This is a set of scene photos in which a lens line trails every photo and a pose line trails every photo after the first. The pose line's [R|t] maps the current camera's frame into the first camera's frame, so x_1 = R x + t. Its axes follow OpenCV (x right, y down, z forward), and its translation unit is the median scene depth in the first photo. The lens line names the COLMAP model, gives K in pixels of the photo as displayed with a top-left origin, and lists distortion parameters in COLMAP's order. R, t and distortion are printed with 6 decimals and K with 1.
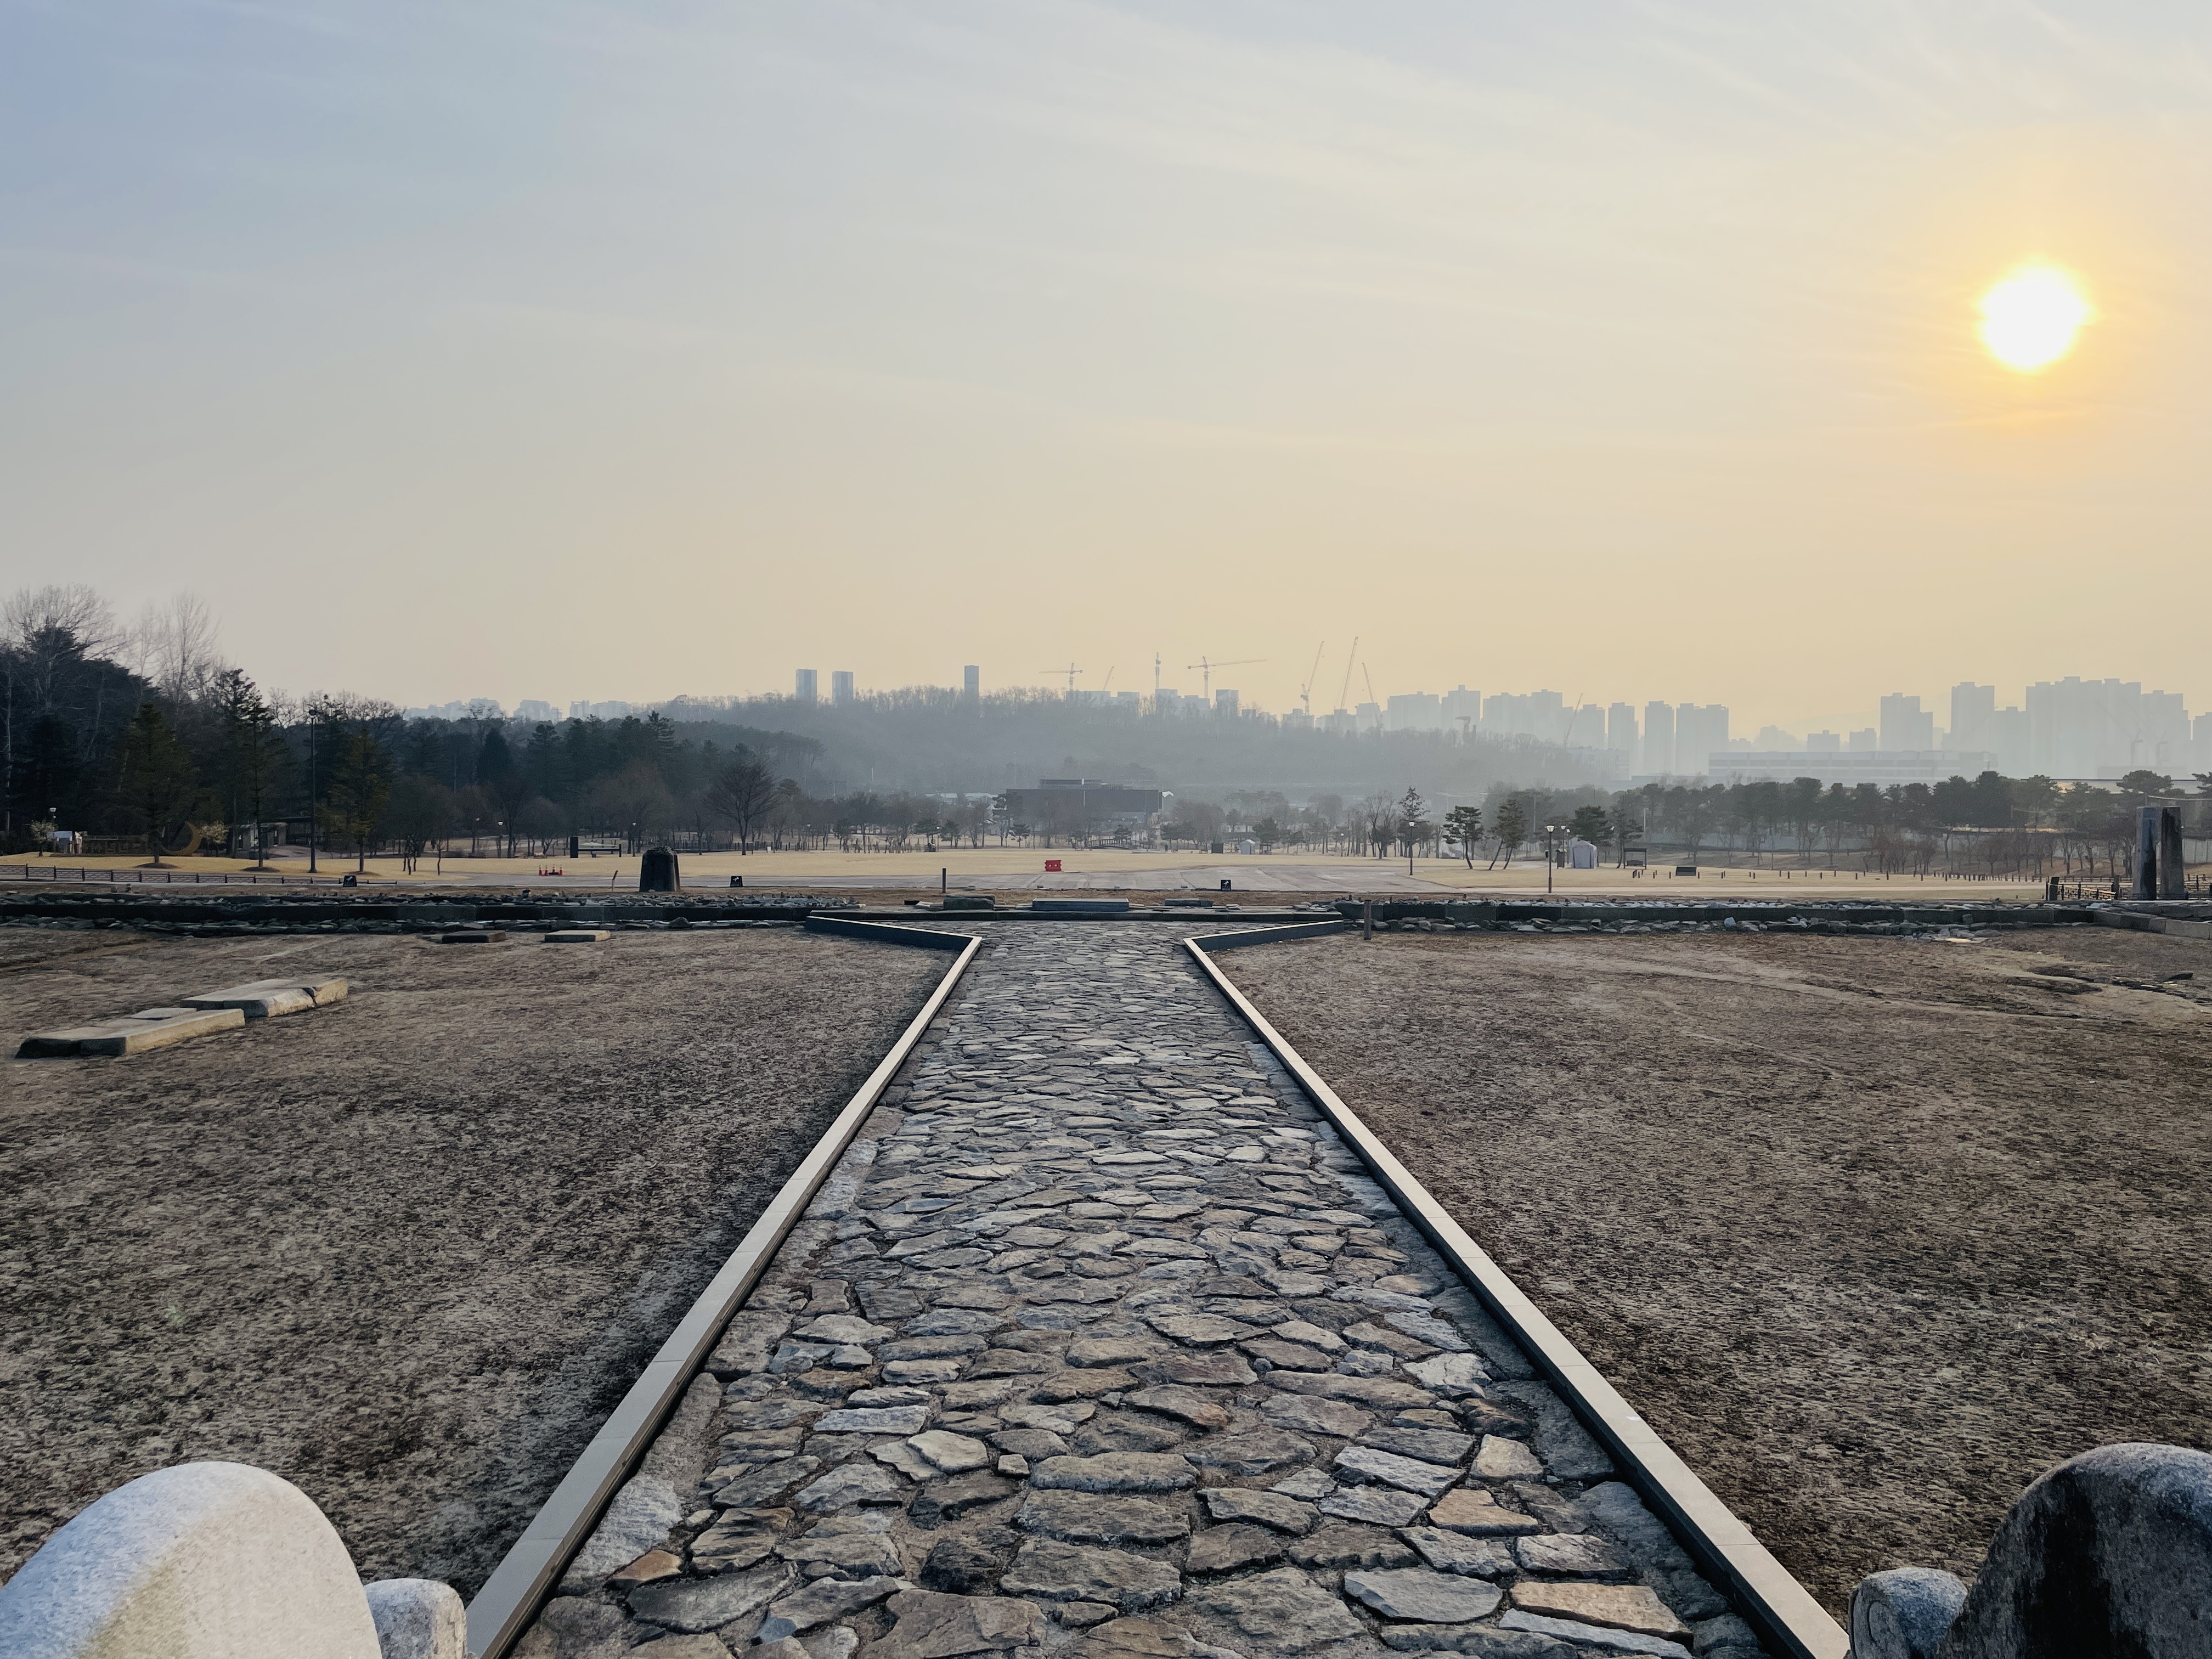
lens RADIAL K [[1652.0, 0, 1104.0], [0, 1652.0, 795.6], [0, 0, 1]] dist [0.111811, -0.142496]
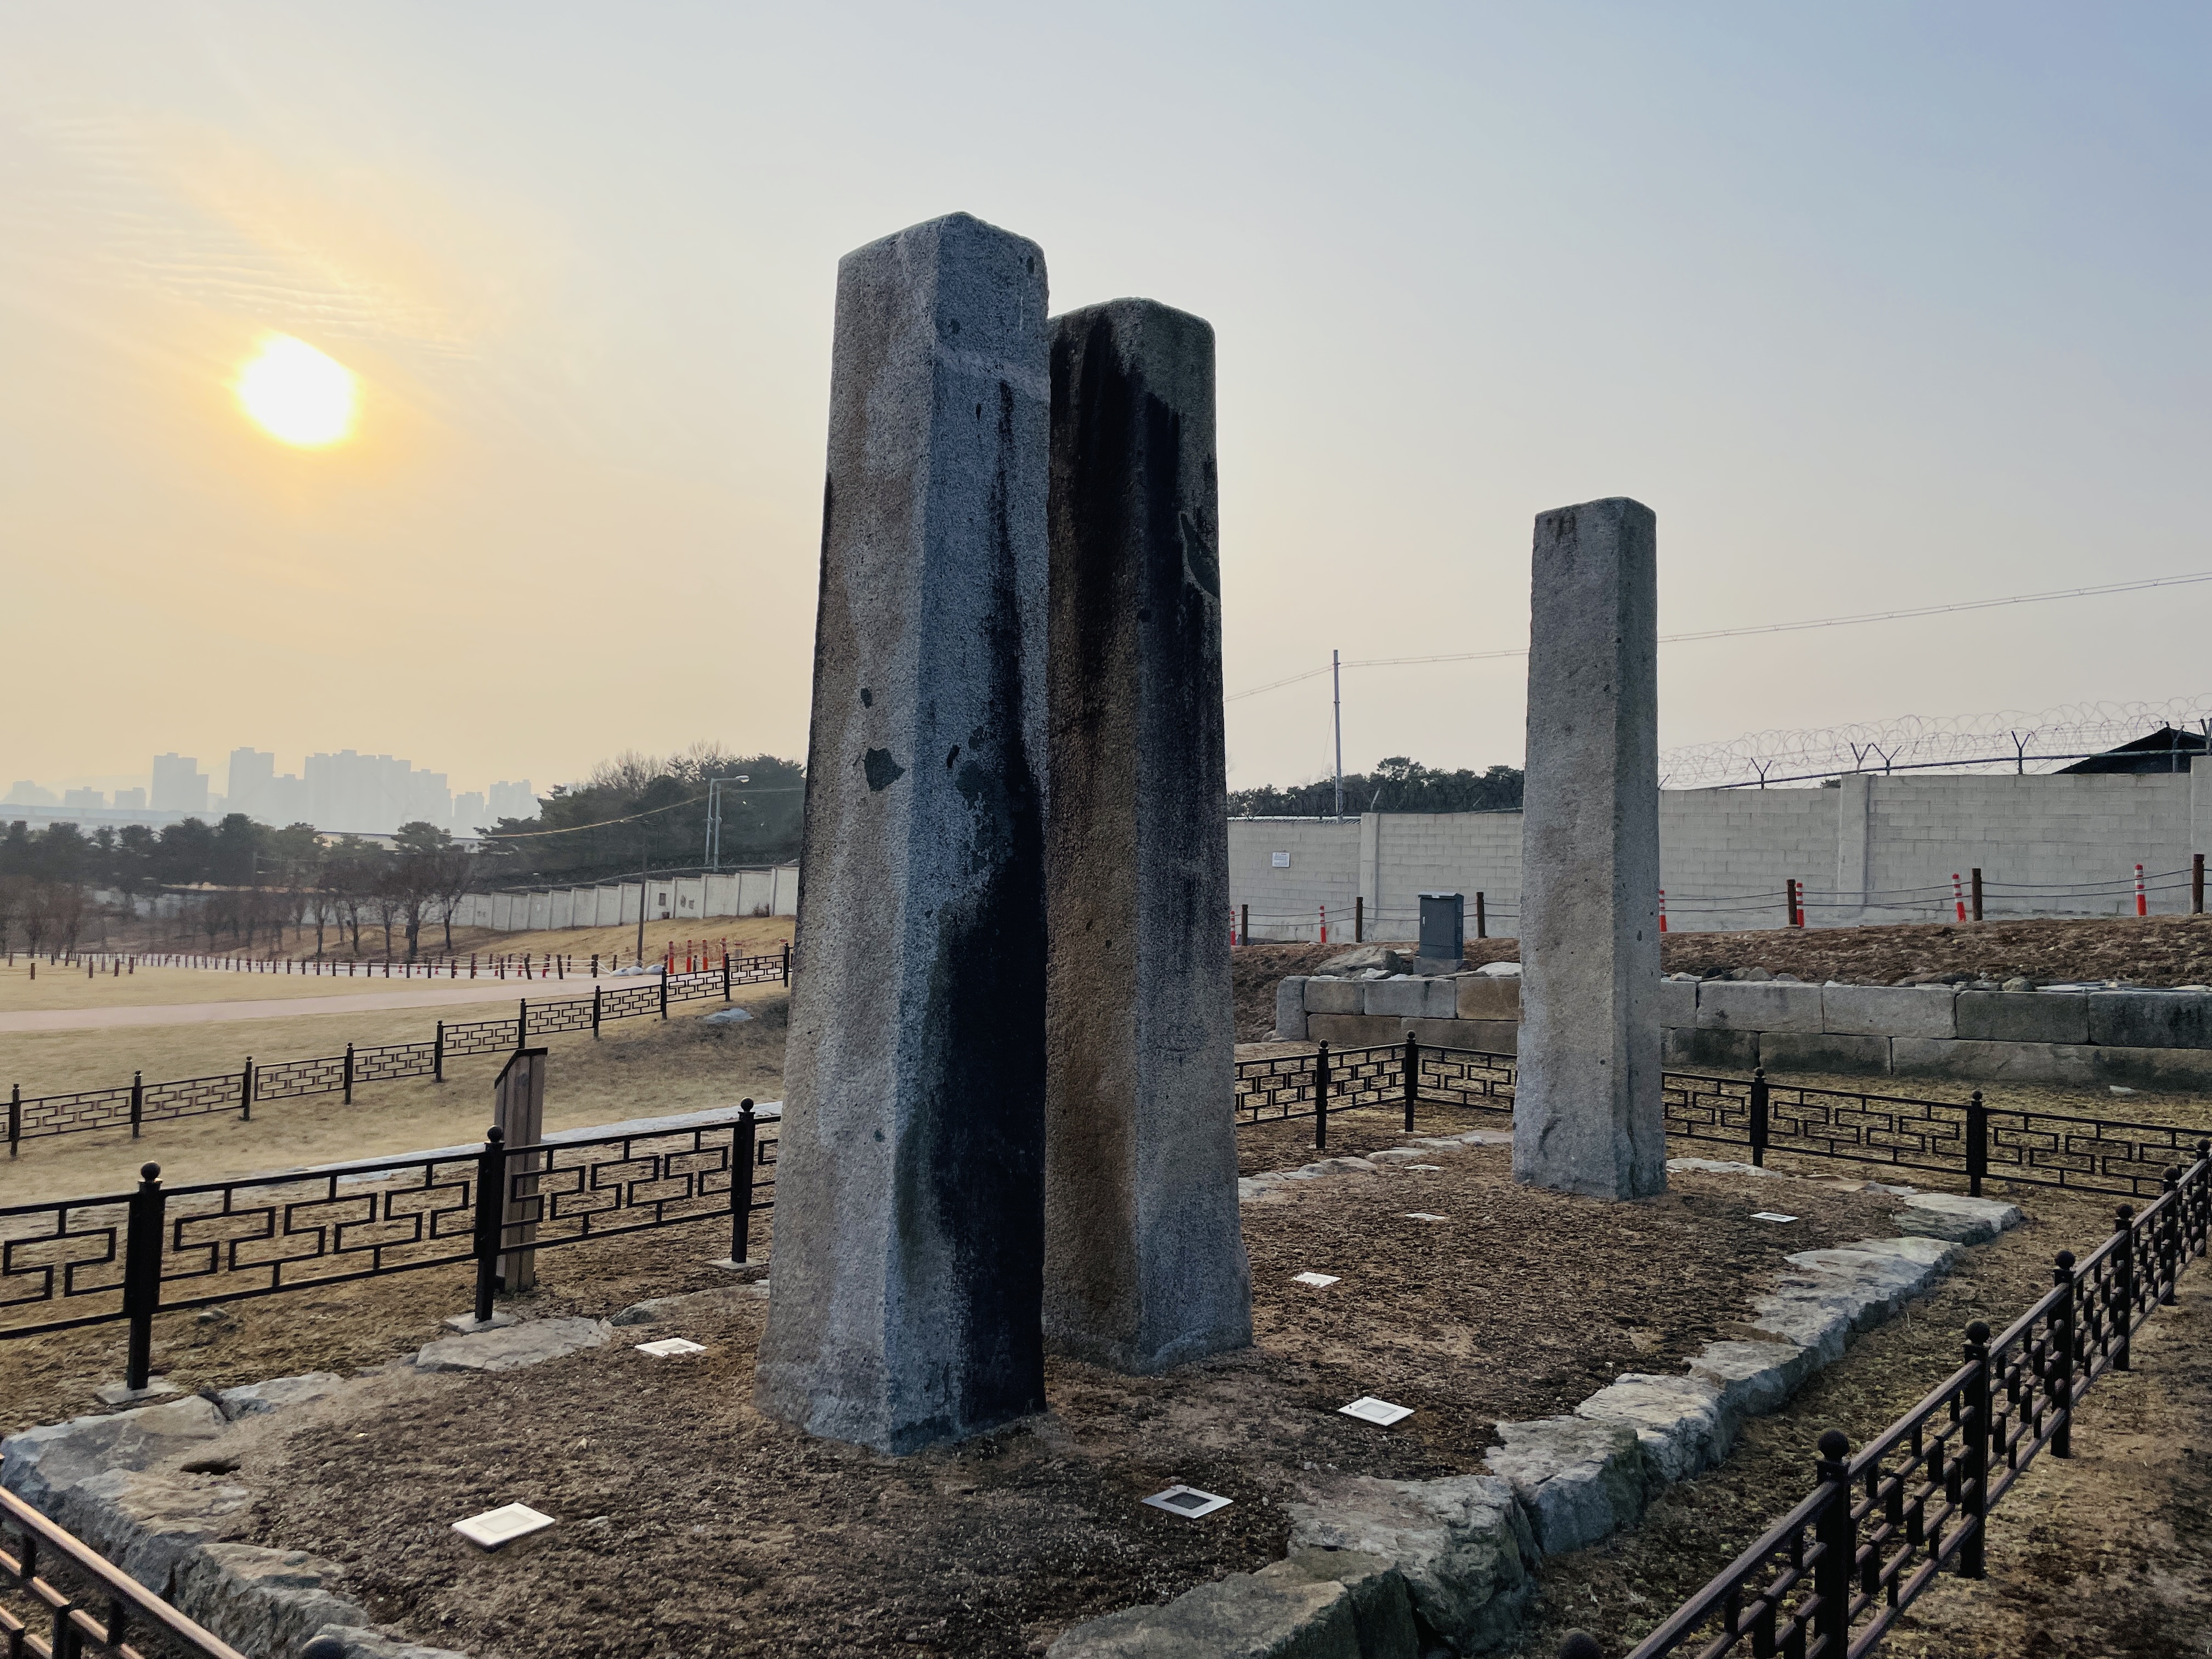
lens RADIAL K [[1652.0, 0, 1104.0], [0, 1652.0, 795.6], [0, 0, 1]] dist [0.111811, -0.142496]
pose [[0.585550, 0.054455, 0.808806, 0.133514], [-0.020876, 0.998423, -0.052108, 0.008765], [-0.810368, 0.013627, 0.585763, 0.227067]]
